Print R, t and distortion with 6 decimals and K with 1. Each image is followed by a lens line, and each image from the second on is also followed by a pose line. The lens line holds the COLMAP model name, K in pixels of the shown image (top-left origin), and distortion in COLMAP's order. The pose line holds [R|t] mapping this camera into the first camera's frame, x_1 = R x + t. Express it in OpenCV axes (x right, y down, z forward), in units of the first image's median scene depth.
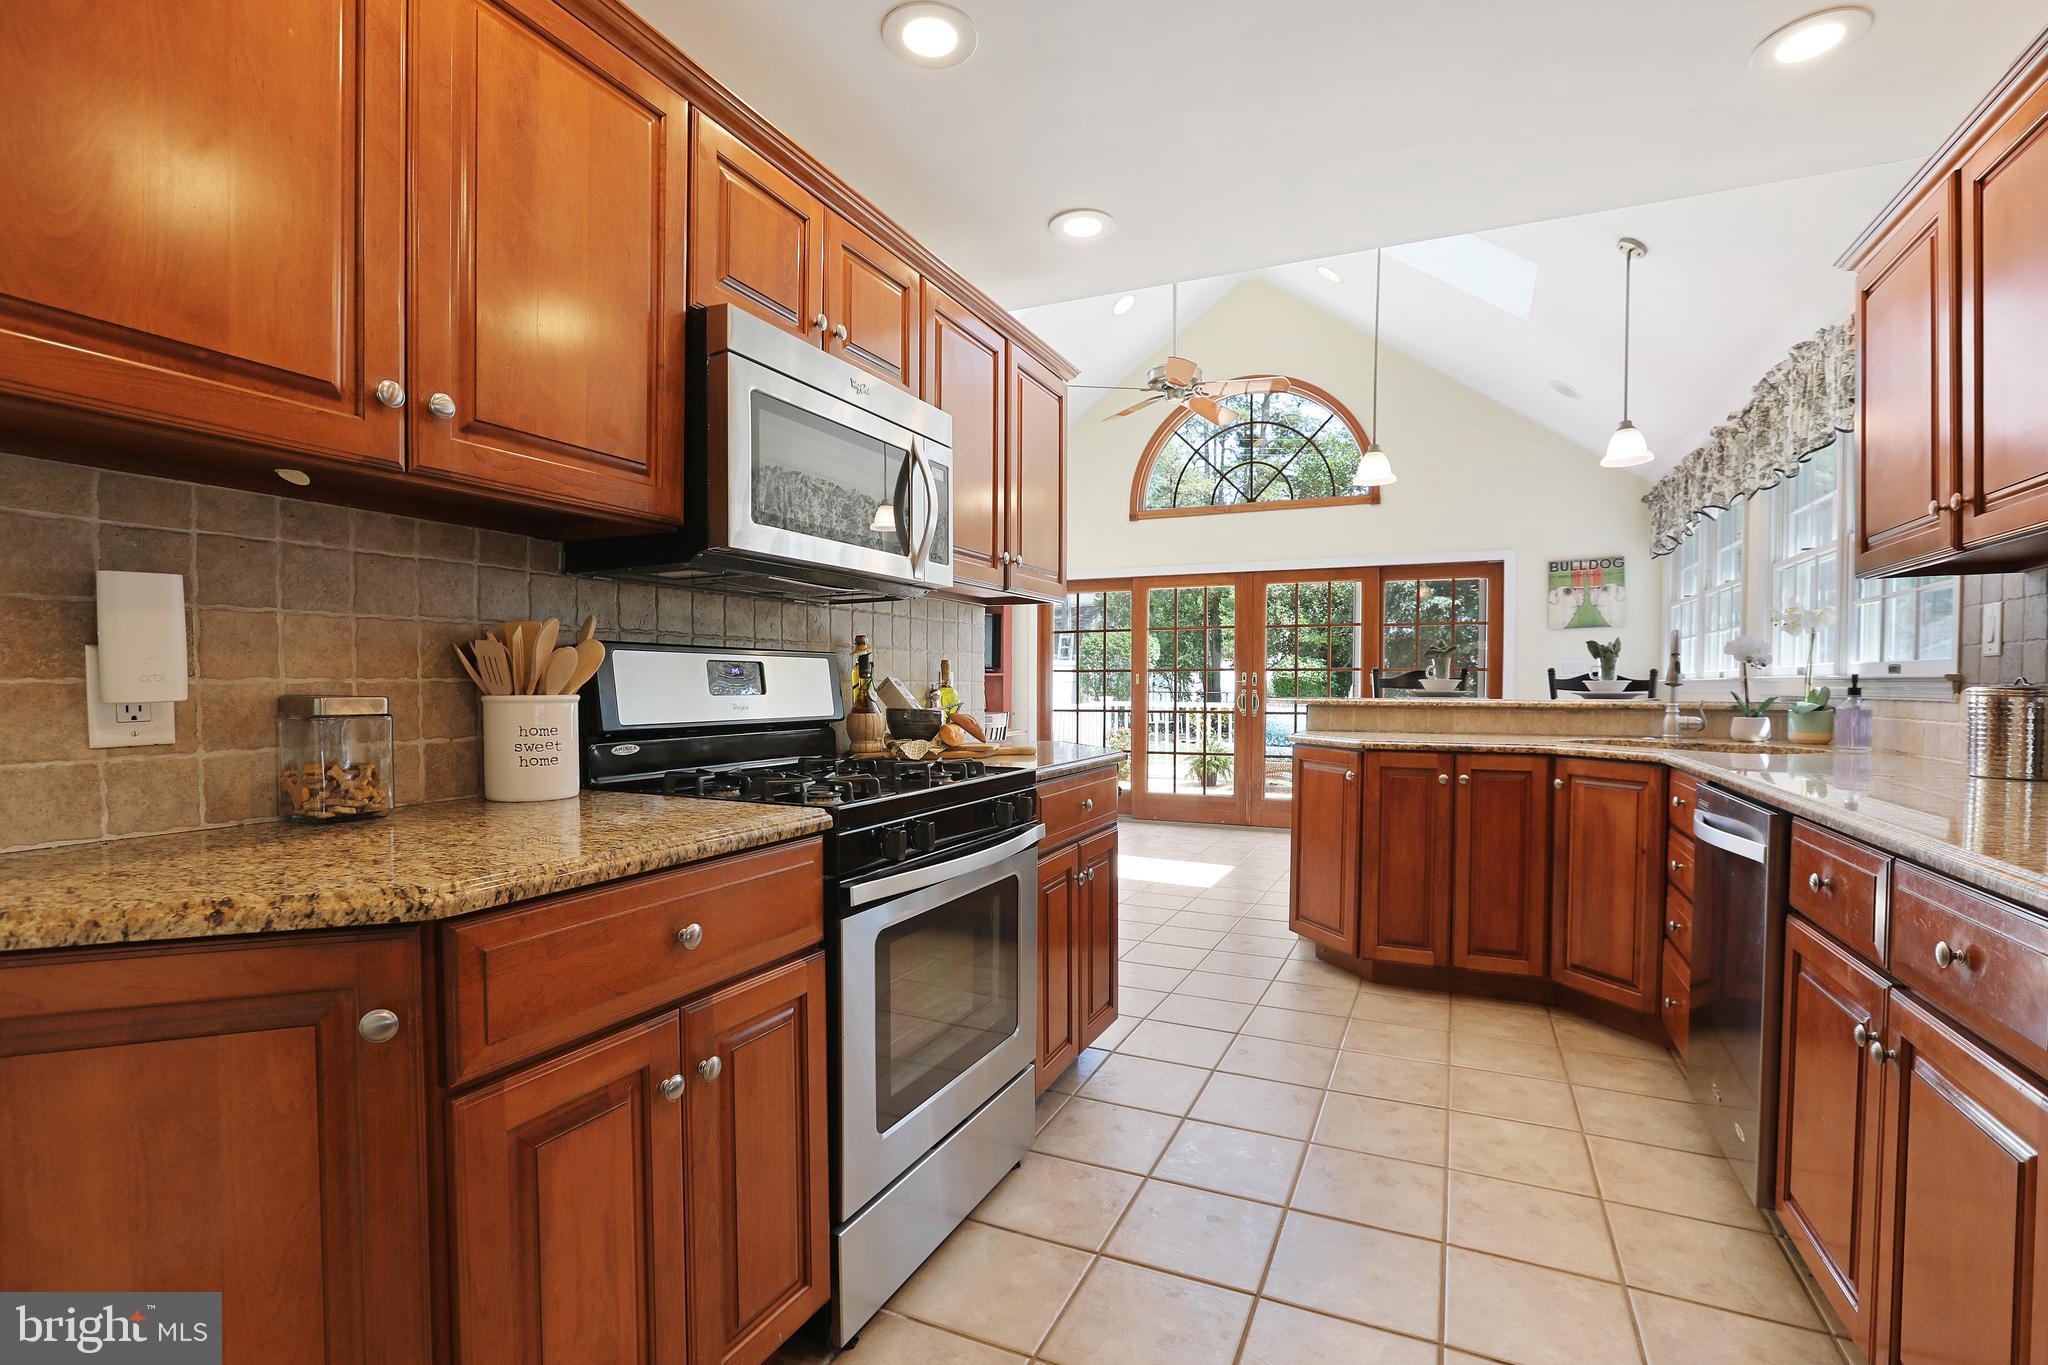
lens RADIAL K [[938.8, 0, 1040.5], [0, 938.8, 704.3], [0, 0, 1]] dist [-0.032499, 0.008012]
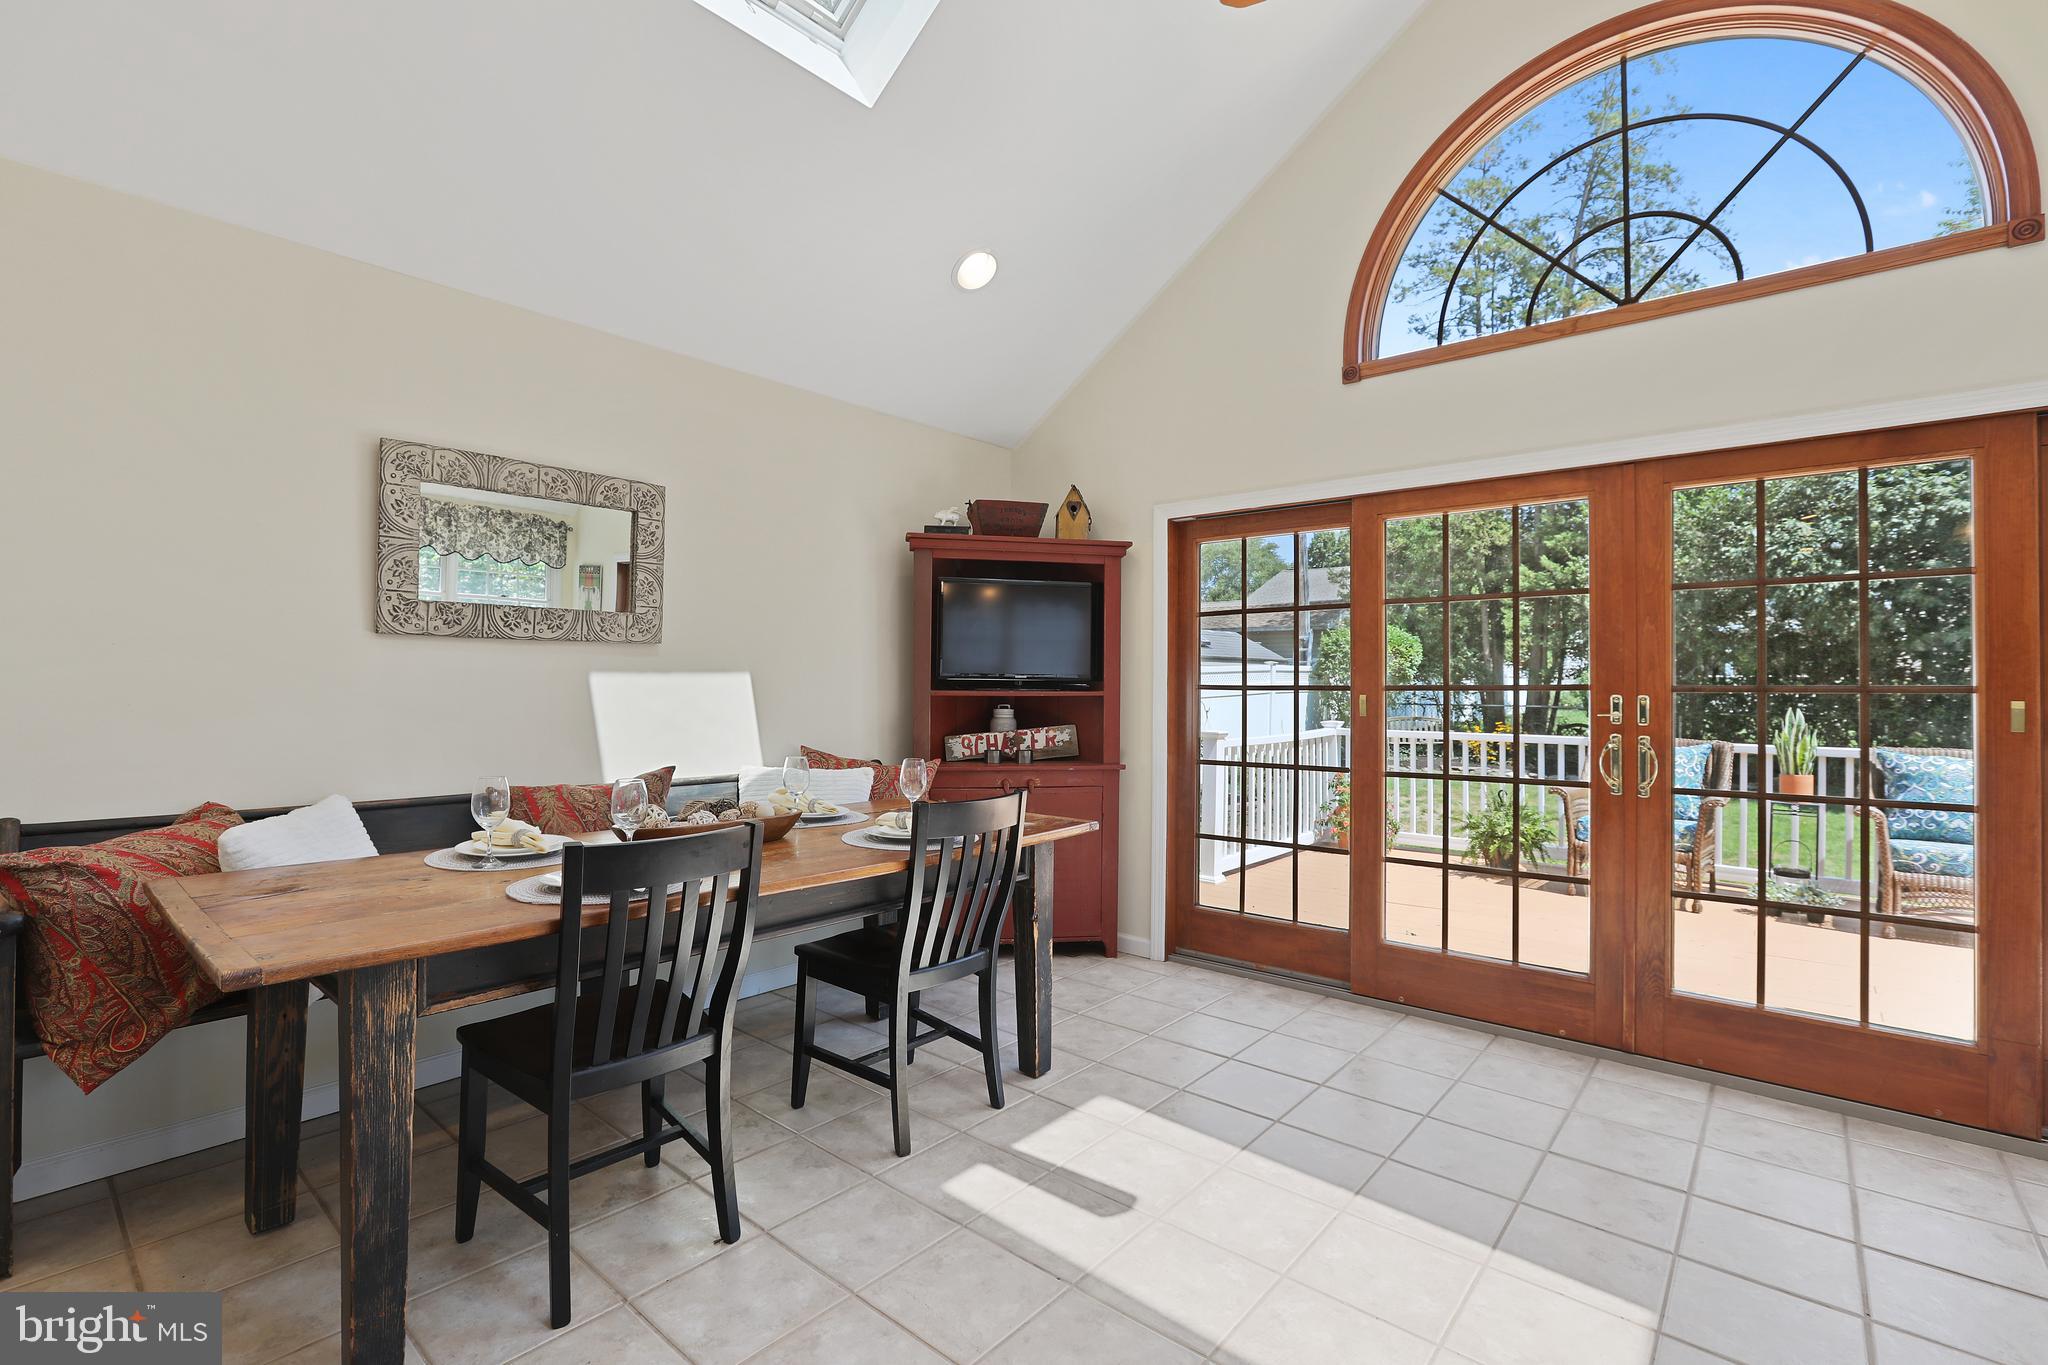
lens RADIAL K [[938.8, 0, 1028.5], [0, 938.8, 665.3], [0, 0, 1]] dist [-0.032499, 0.008012]
pose [[0.962376, 0.000075, -0.271722, 0.151832], [-0.012716, 0.998917, -0.044762, -0.052453], [0.271424, 0.046533, 0.961334, 1.081216]]
